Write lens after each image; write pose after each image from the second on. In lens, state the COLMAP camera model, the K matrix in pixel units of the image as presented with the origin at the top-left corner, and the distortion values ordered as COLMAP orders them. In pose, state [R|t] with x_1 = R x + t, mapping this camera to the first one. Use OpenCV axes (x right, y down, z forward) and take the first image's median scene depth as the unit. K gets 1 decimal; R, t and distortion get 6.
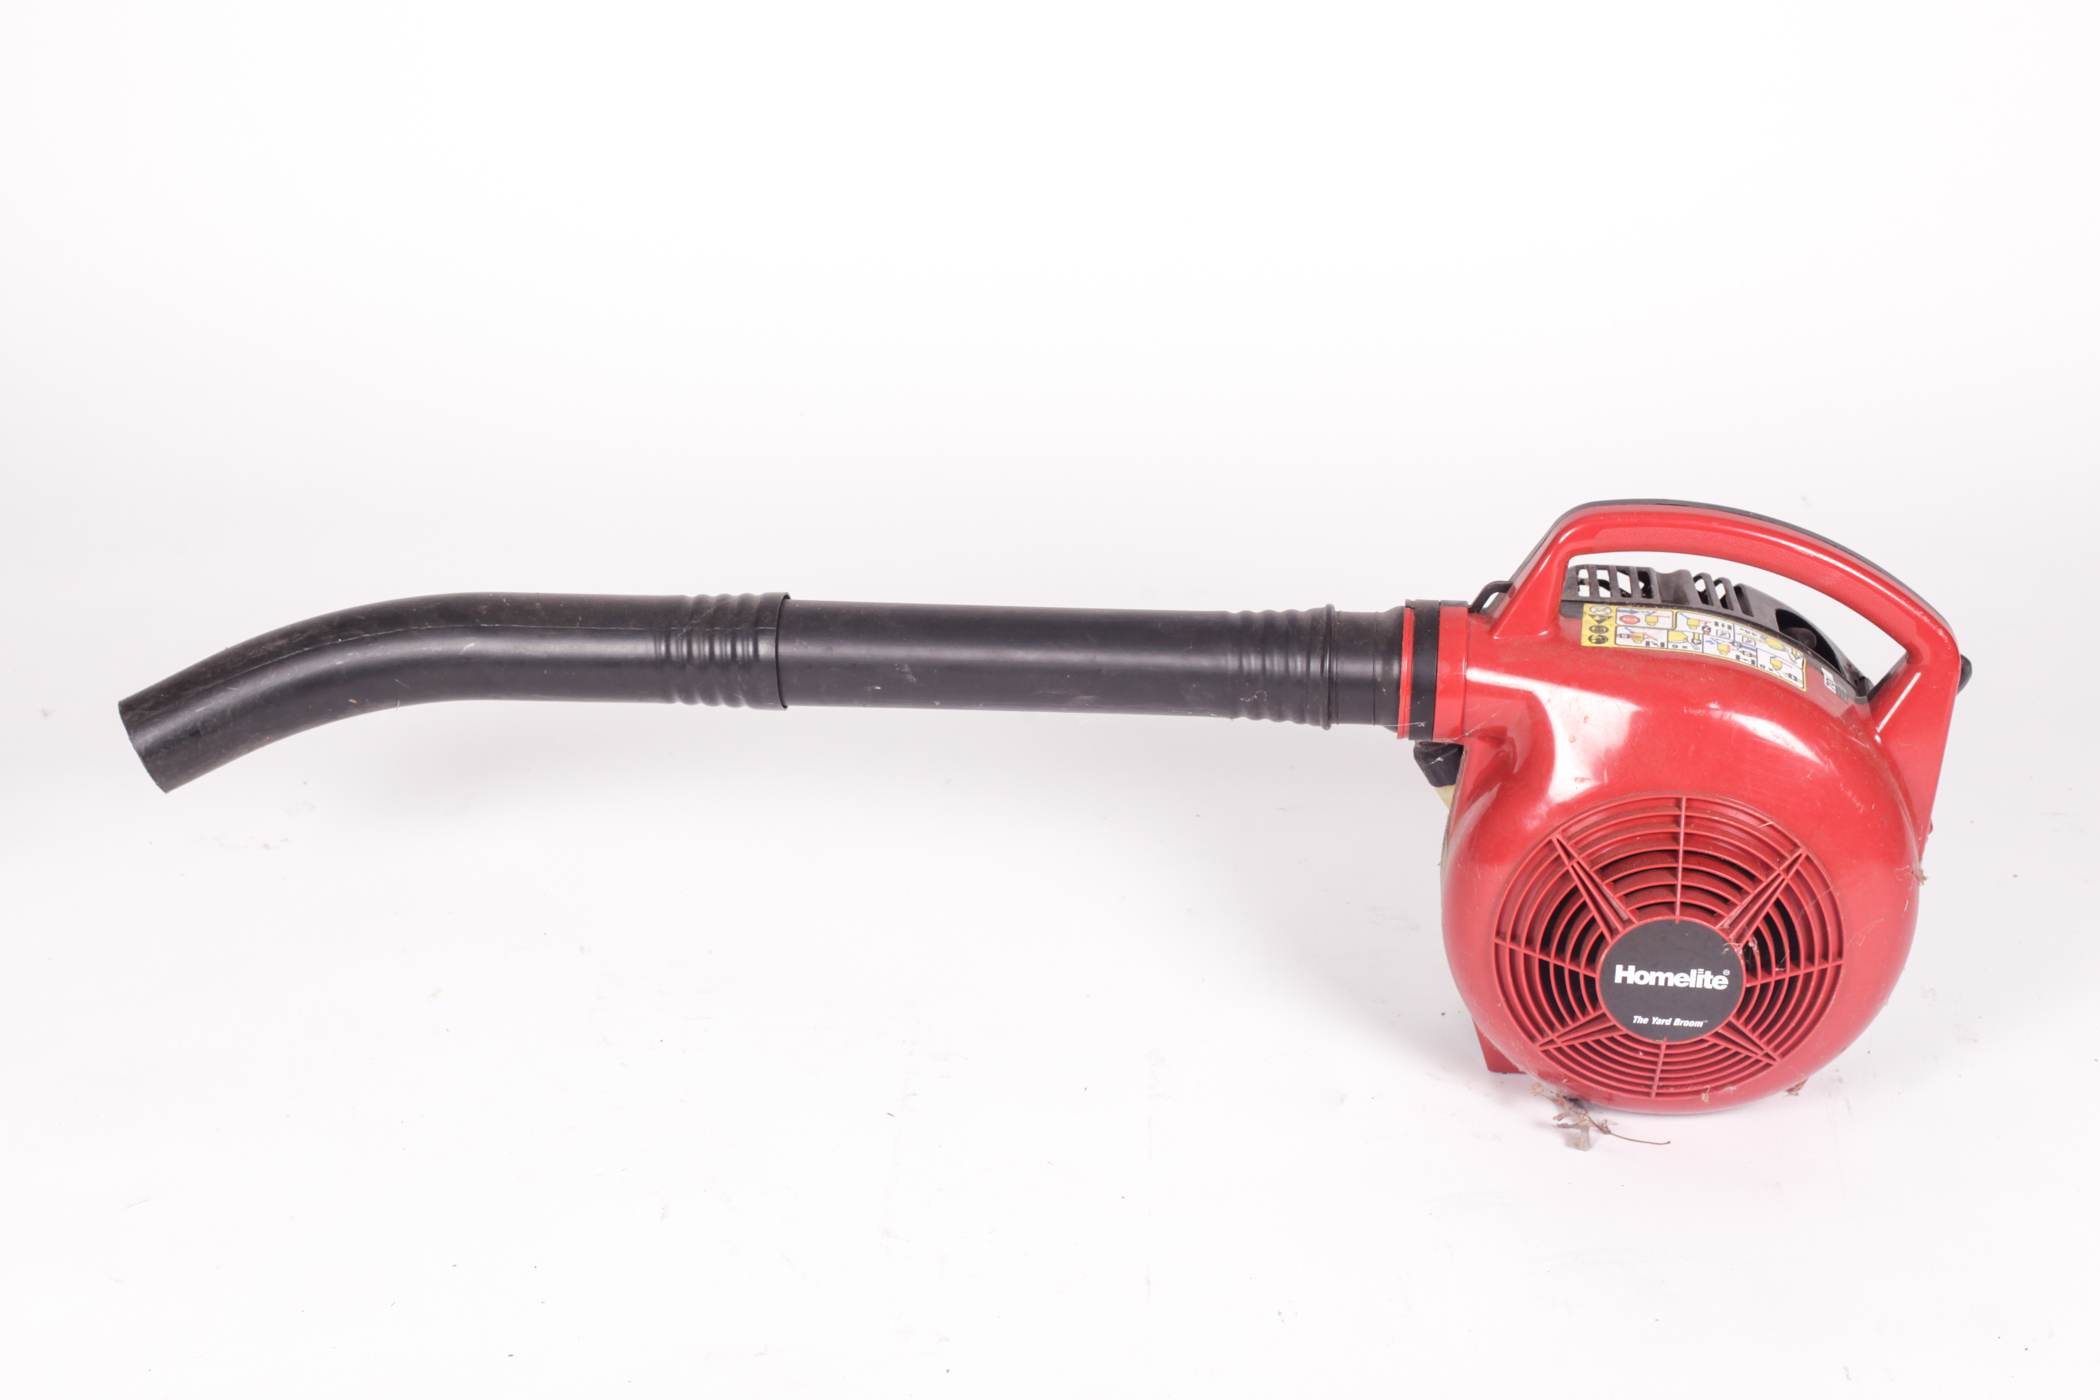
lens RADIAL K [[2973.4, 0, 1050.0], [0, 2973.4, 700.0], [0, 0, 1]] dist [-0.167457, 0.038885]
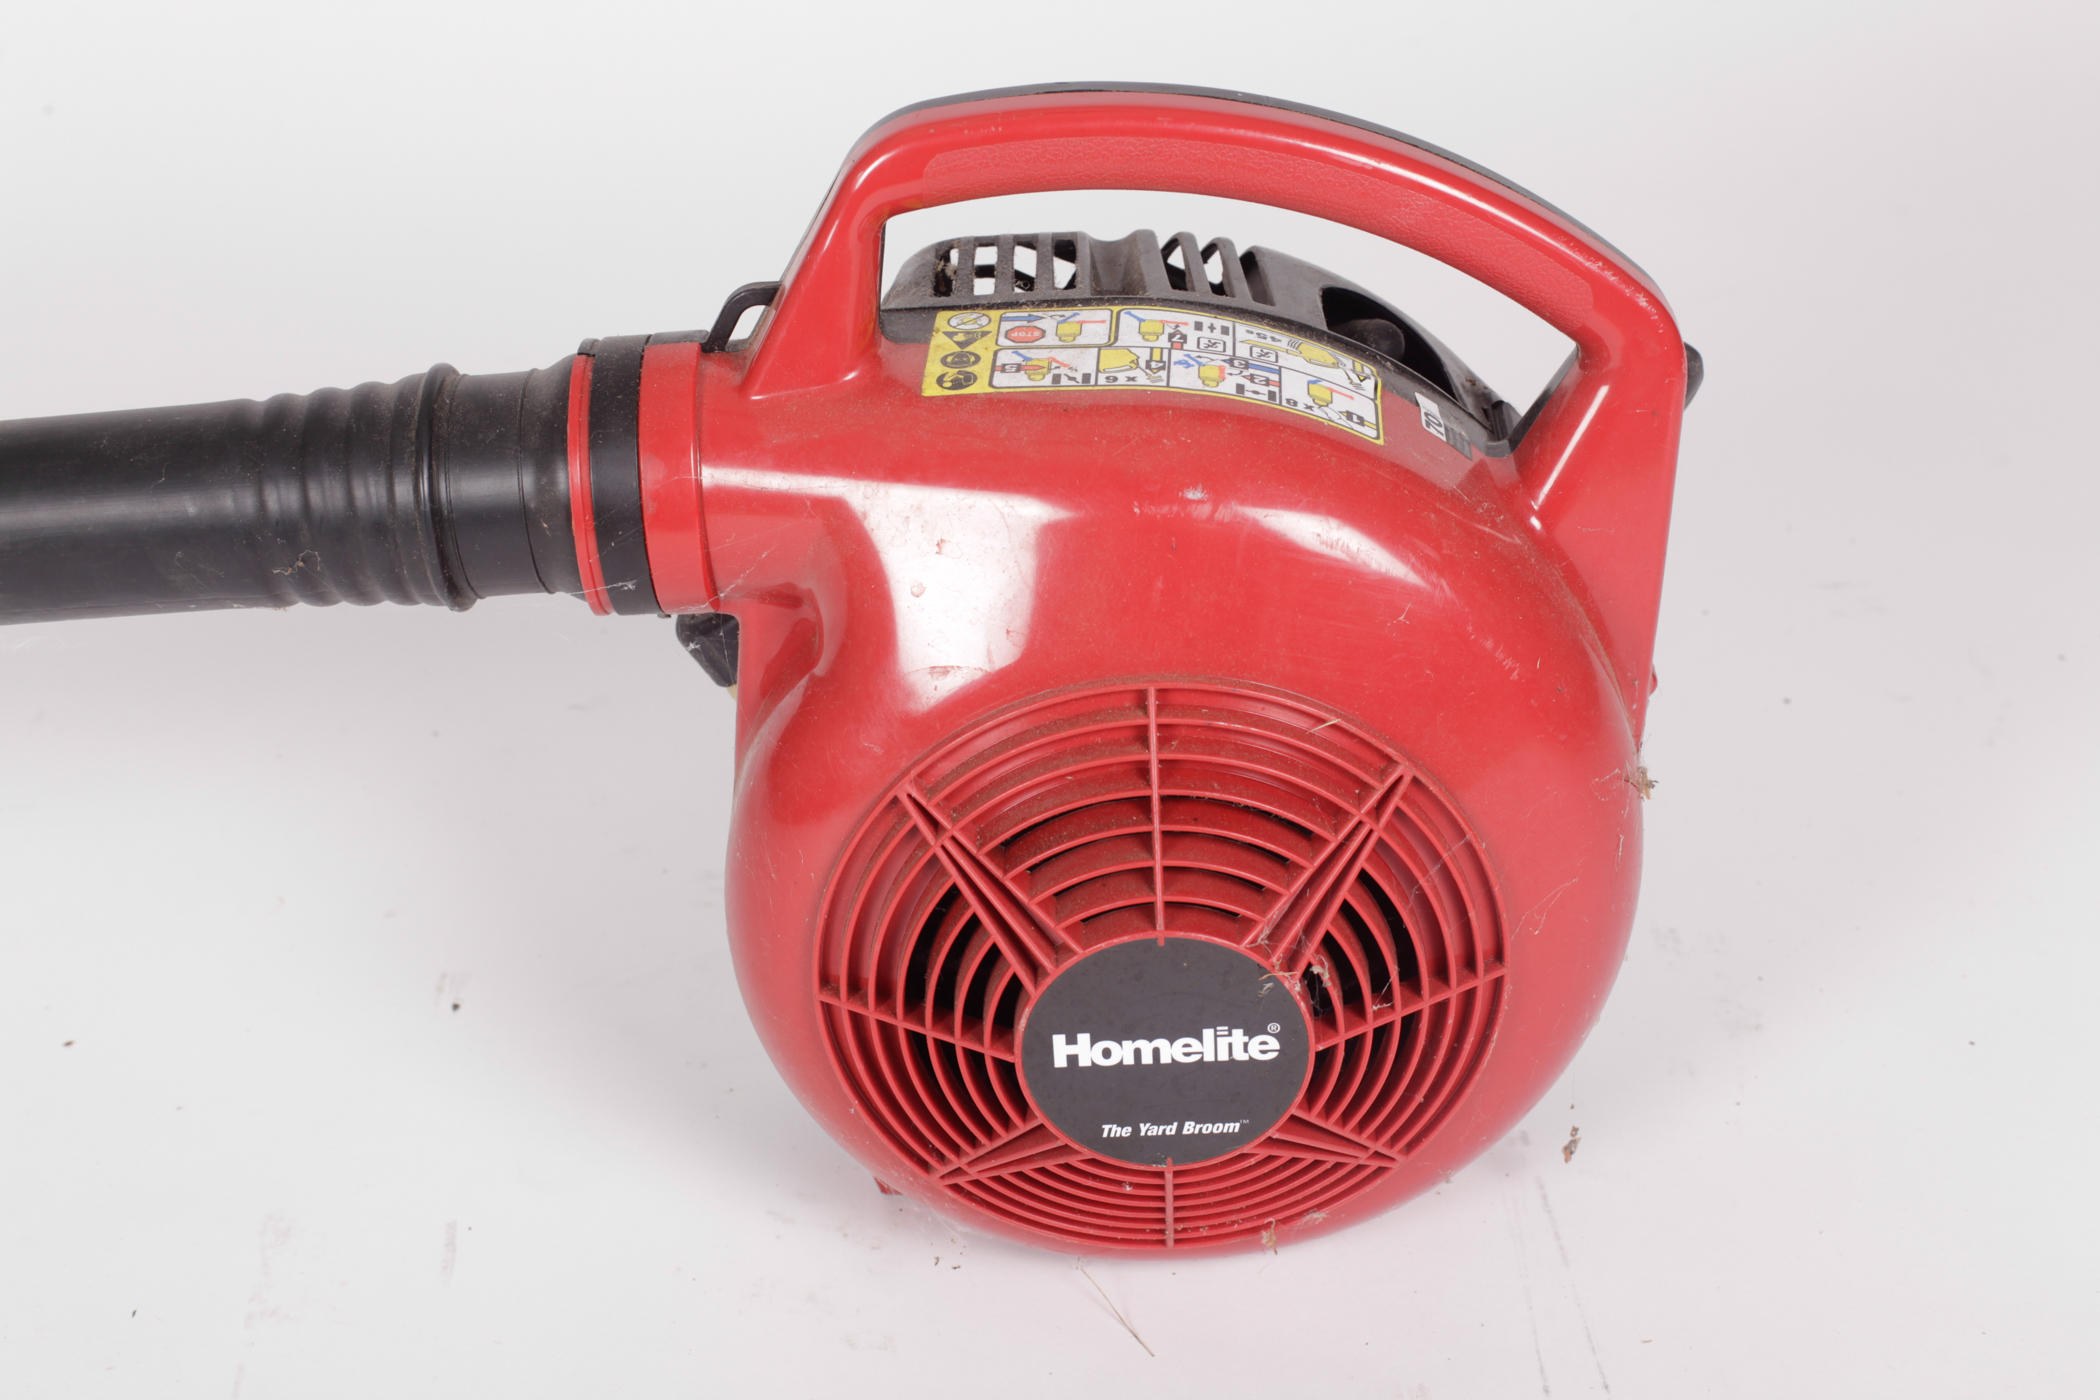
lens RADIAL K [[2973.4, 0, 1050.0], [0, 2973.4, 700.0], [0, 0, 1]] dist [-0.167457, 0.038885]
pose [[0.989328, -0.106964, 0.098935, 0.143547], [0.098613, 0.991422, 0.085776, -0.008404], [-0.107261, -0.075104, 0.991390, 0.494306]]
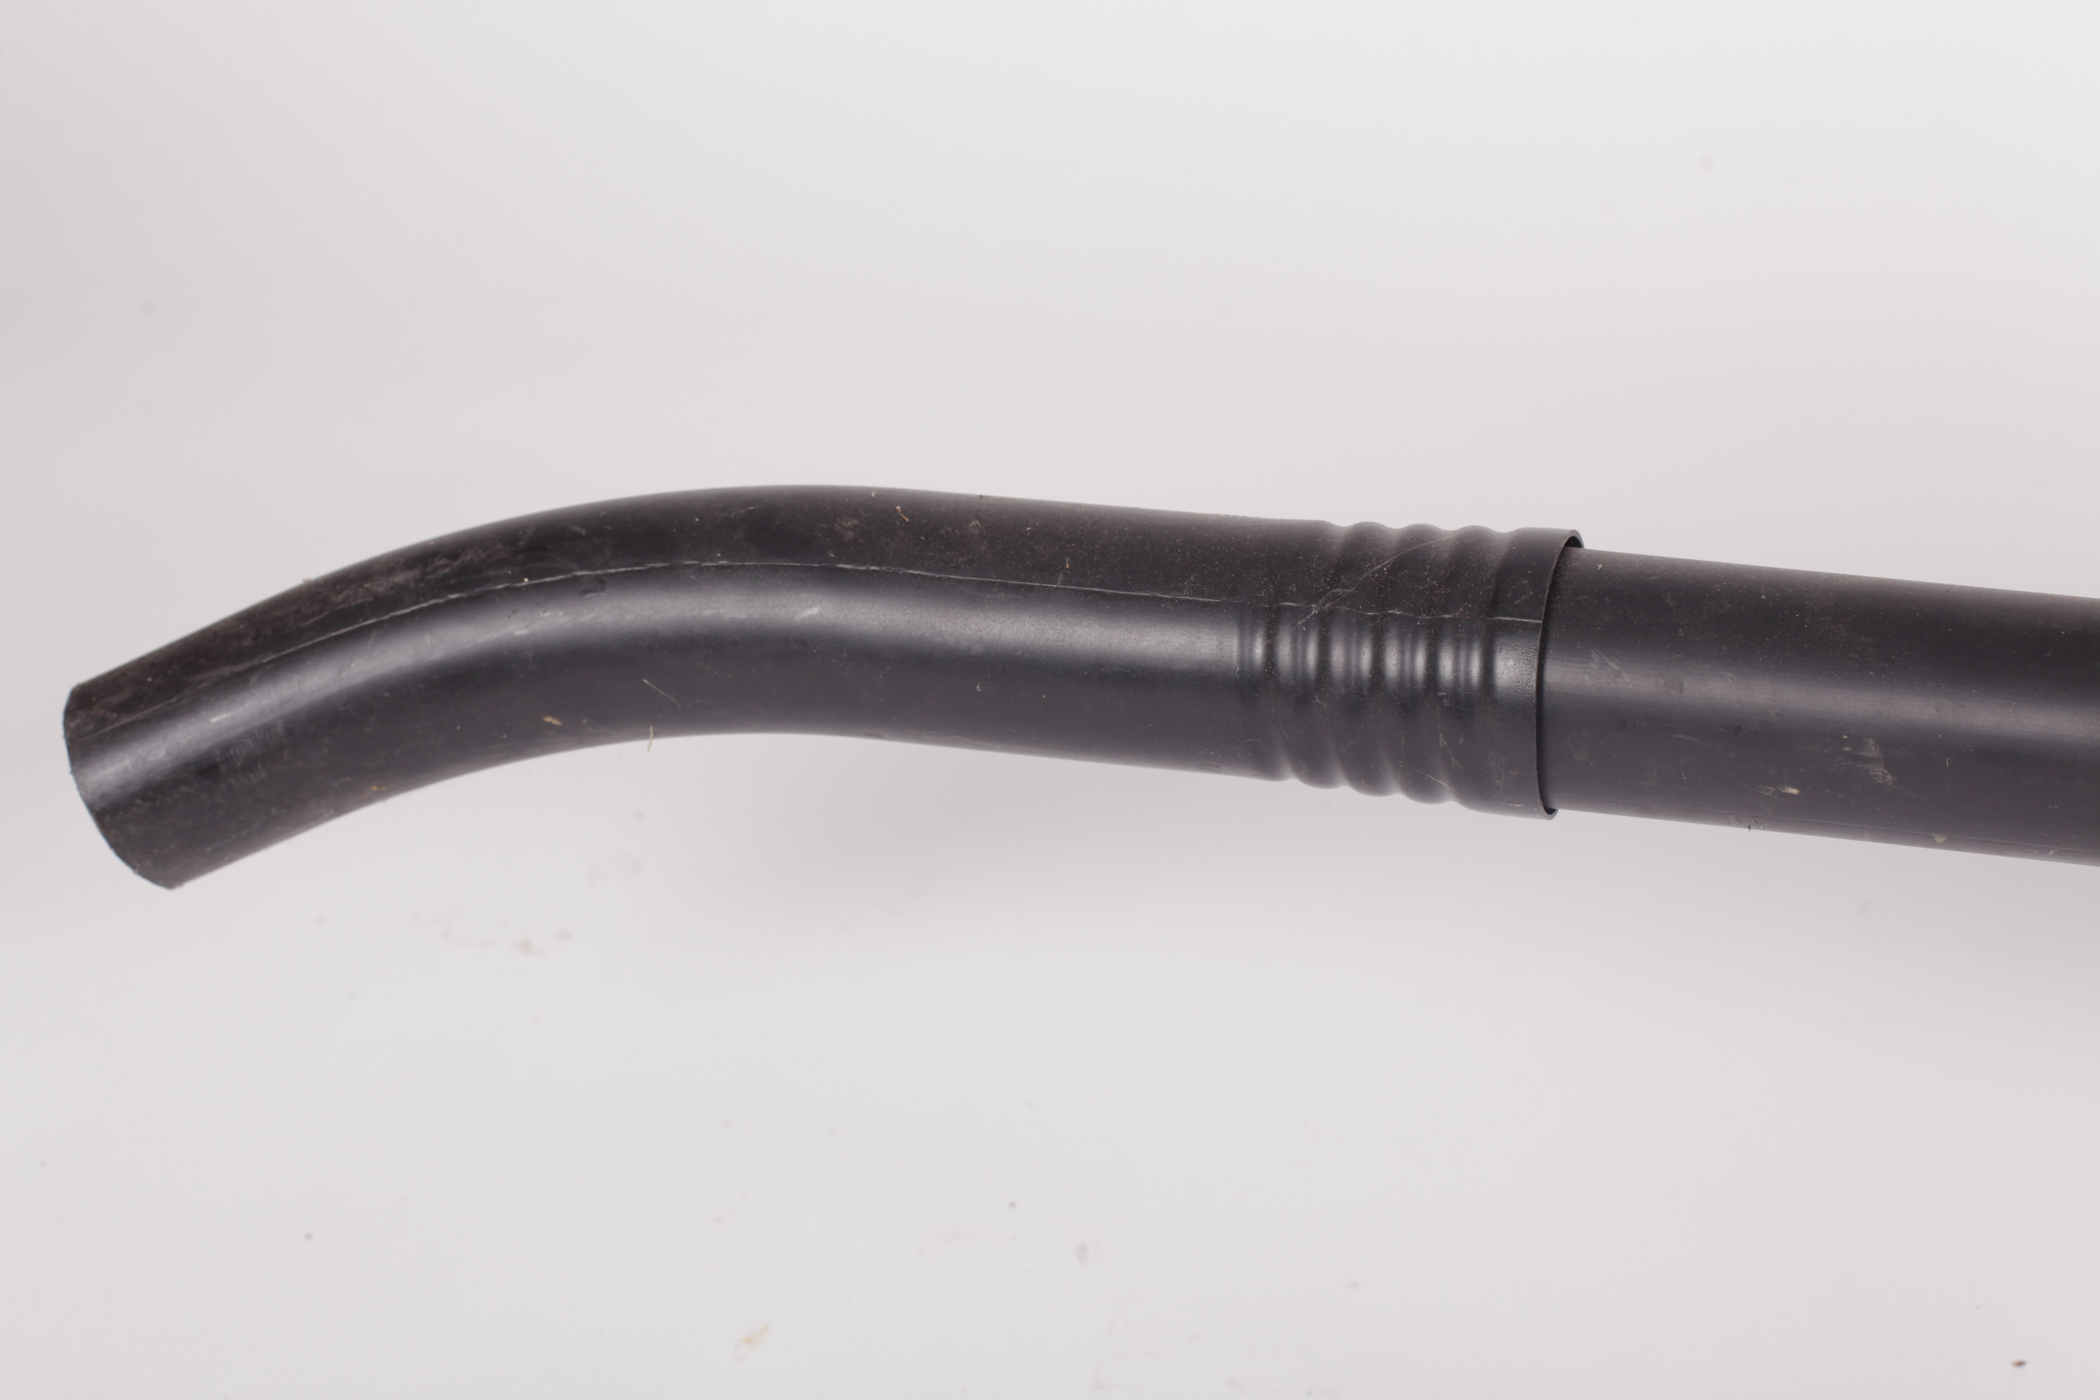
lens RADIAL K [[2973.4, 0, 1050.0], [0, 2973.4, 700.0], [0, 0, 1]] dist [-0.167457, 0.038885]
pose [[0.965377, 0.069746, -0.251361, -0.057763], [-0.059527, 0.997070, 0.048042, -0.029583], [0.253975, -0.031416, 0.966700, 0.623929]]
